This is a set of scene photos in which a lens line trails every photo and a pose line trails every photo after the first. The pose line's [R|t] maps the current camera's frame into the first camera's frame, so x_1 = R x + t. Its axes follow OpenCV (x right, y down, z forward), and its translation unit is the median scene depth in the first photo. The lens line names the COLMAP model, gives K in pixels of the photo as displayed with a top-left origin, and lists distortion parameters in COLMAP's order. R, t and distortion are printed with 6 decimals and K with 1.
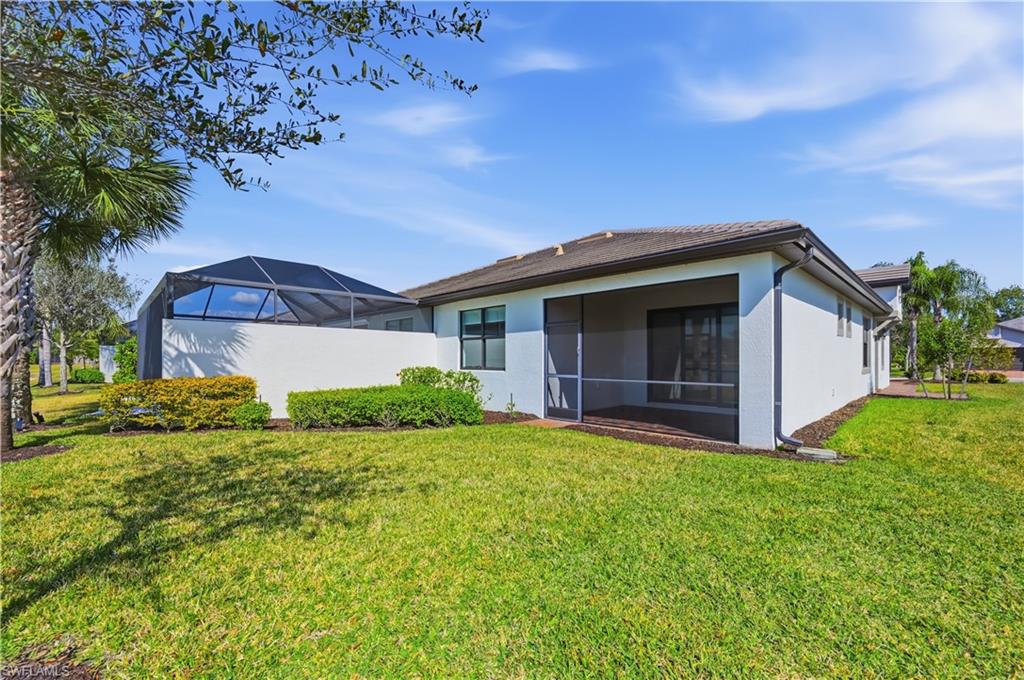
lens RADIAL K [[416.6, 0, 506.6], [0, 416.6, 359.0], [0, 0, 1]] dist [-0.001689, -0.000429]
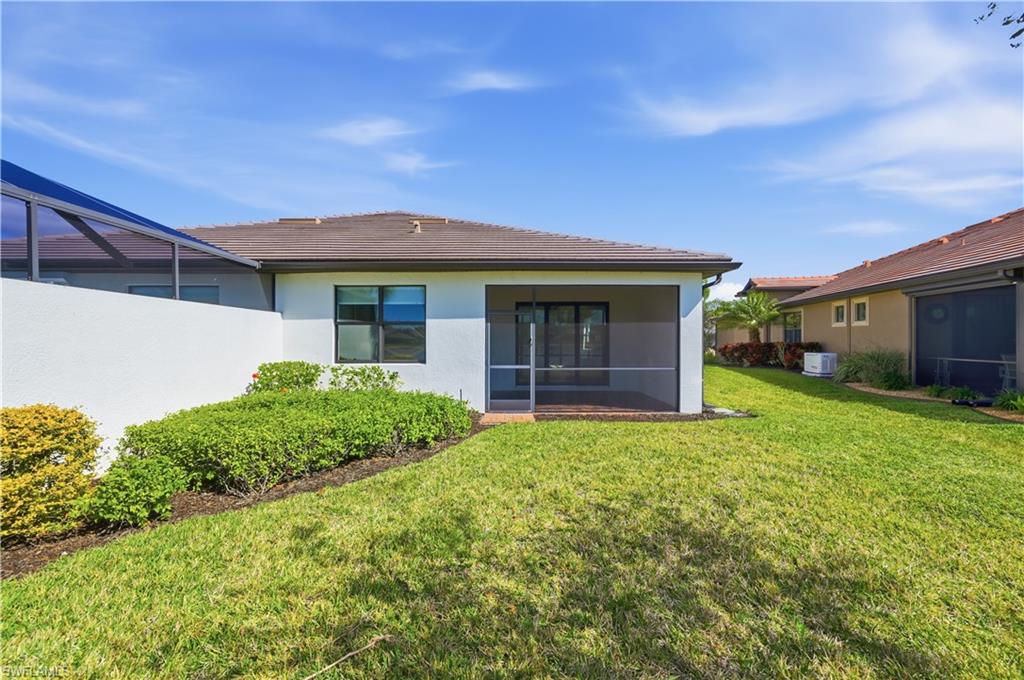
lens RADIAL K [[405.3, 0, 512.0], [0, 405.3, 340.0], [0, 0, 1]] dist [0.000184, -0.000007]
pose [[0.692644, 0.000078, 0.721279, -0.498152], [0.001198, 0.999998, -0.001258, -0.018525], [-0.721278, 0.001735, 0.692643, 0.317202]]
